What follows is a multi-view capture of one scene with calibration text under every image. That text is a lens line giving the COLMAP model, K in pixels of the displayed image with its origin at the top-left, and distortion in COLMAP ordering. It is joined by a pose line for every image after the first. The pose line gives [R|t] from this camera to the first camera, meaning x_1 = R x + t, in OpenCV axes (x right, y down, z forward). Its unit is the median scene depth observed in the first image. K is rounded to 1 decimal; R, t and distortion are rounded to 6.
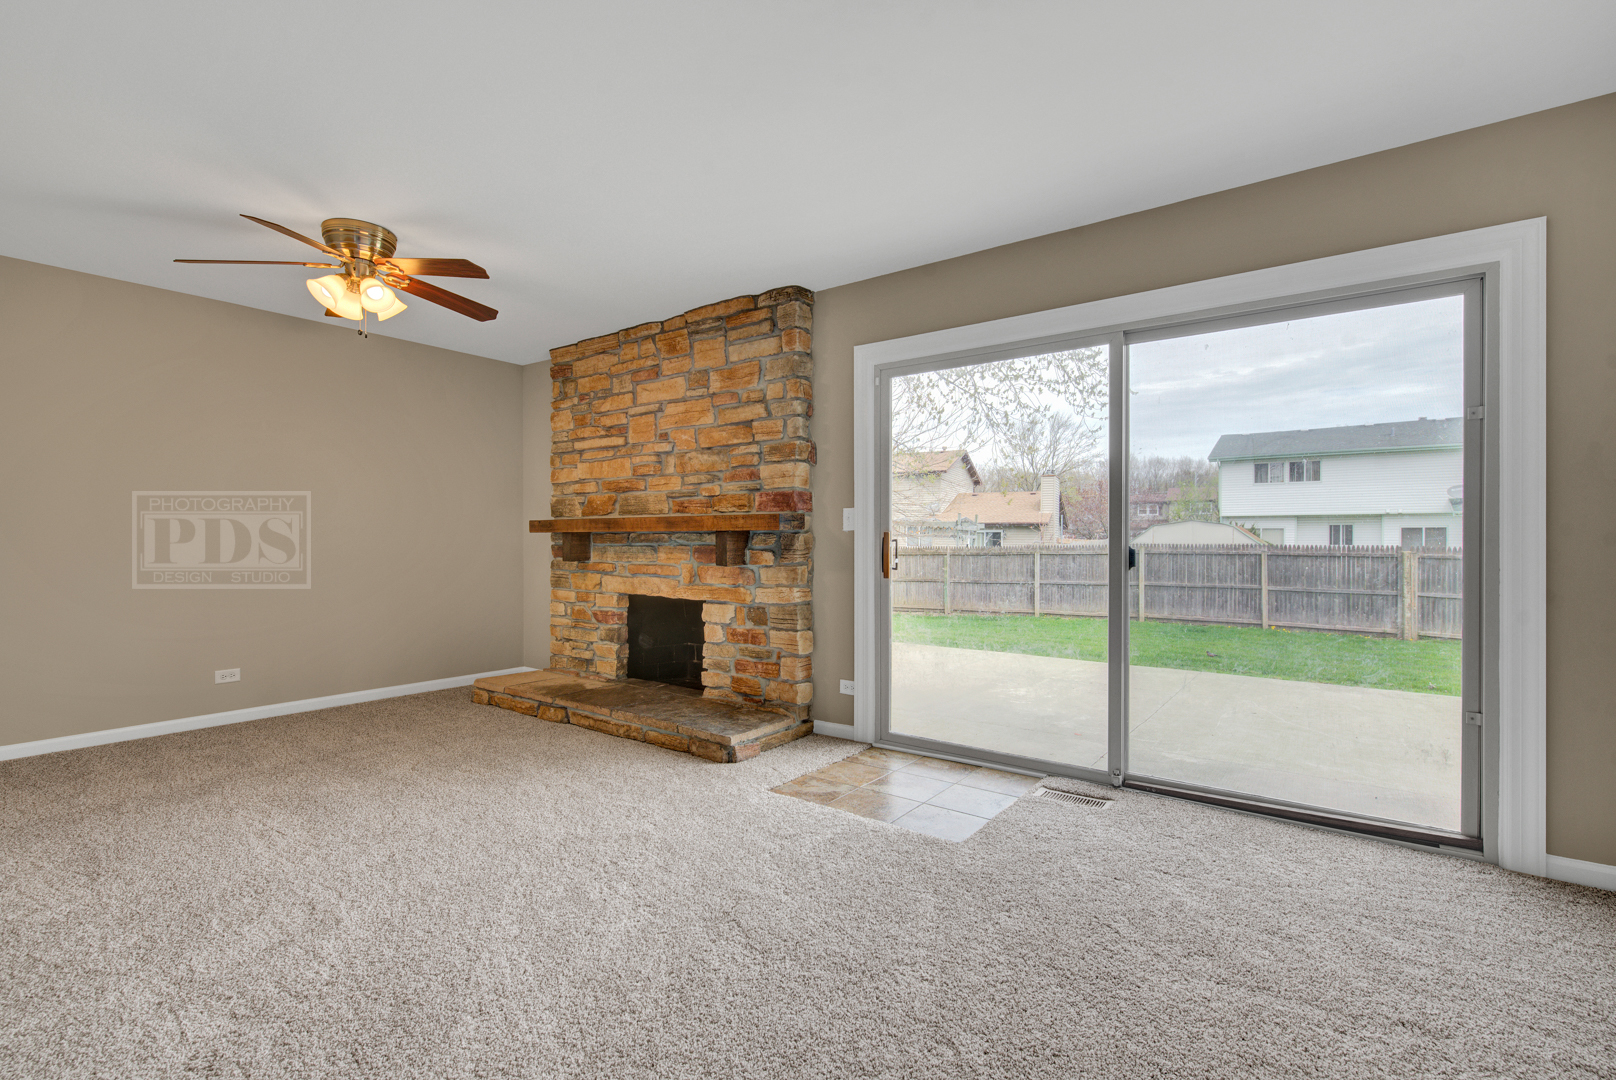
lens RADIAL K [[723.8, 0, 810.2], [0, 723.8, 541.7], [0, 0, 1]] dist [0.000310, -0.000542]
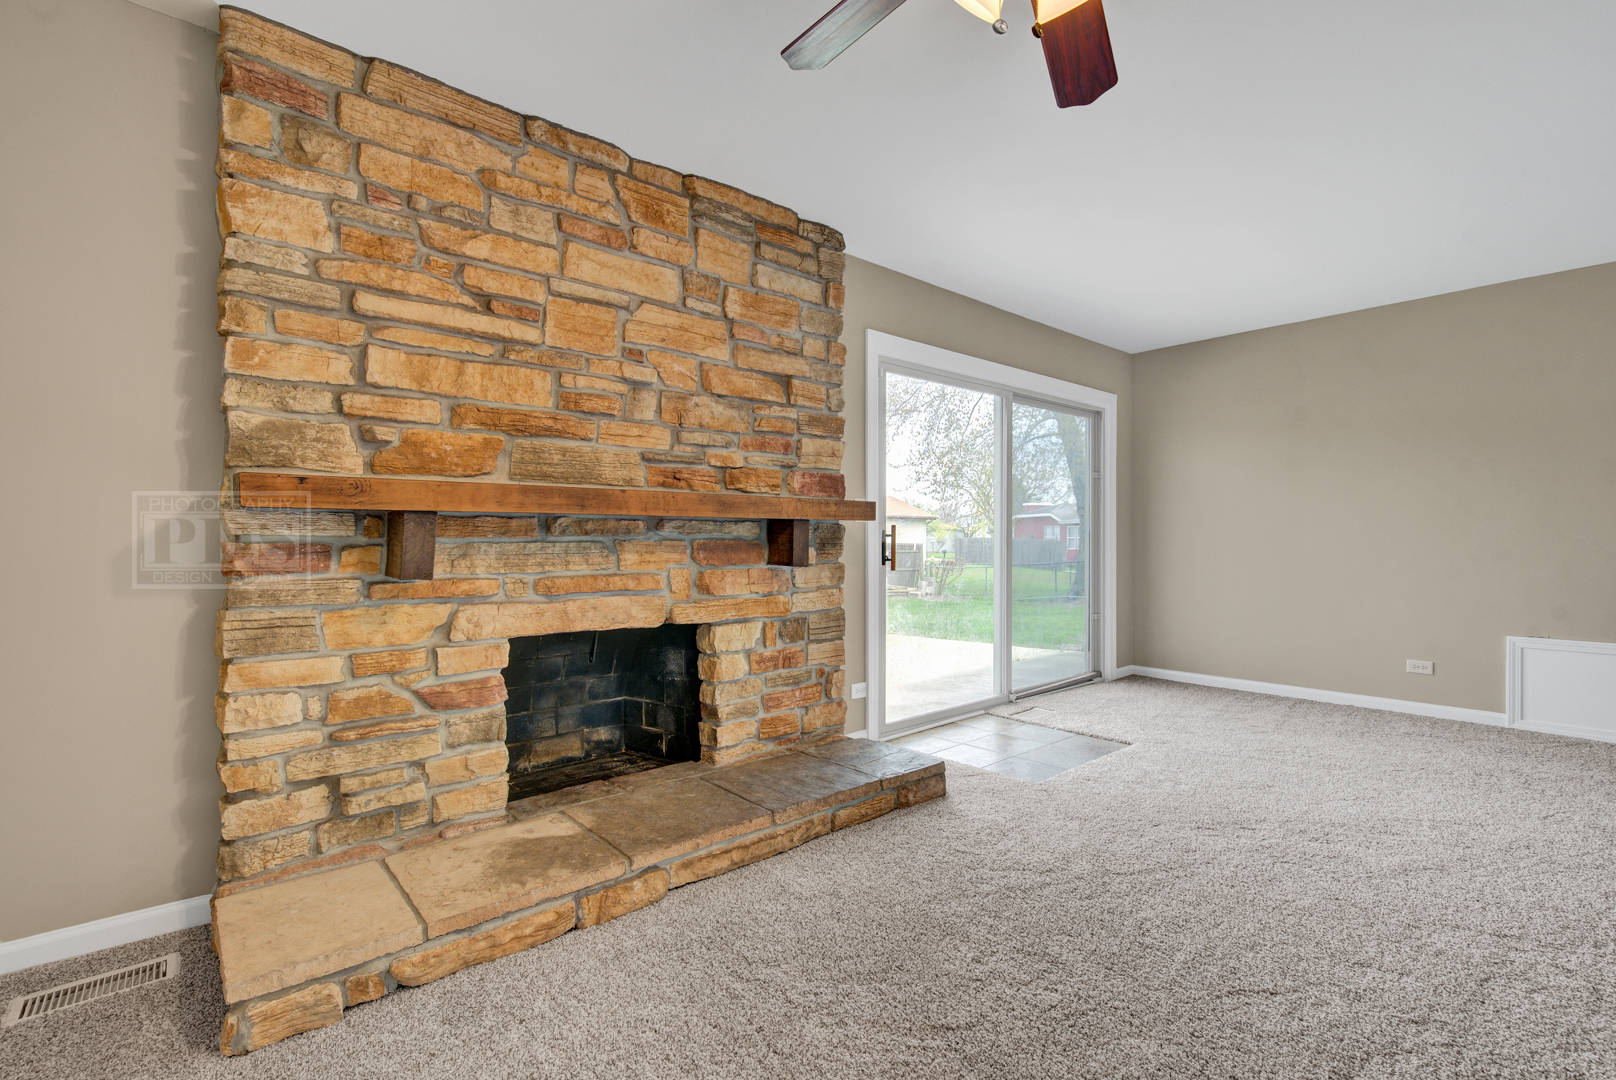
lens RADIAL K [[723.8, 0, 807.2], [0, 723.8, 538.1], [0, 0, 1]] dist [0.000310, -0.000542]
pose [[0.222460, -0.000602, 0.974942, -0.781810], [0.002695, 0.999996, 0.000003, 0.004080], [-0.974938, 0.002627, 0.222461, 0.768980]]
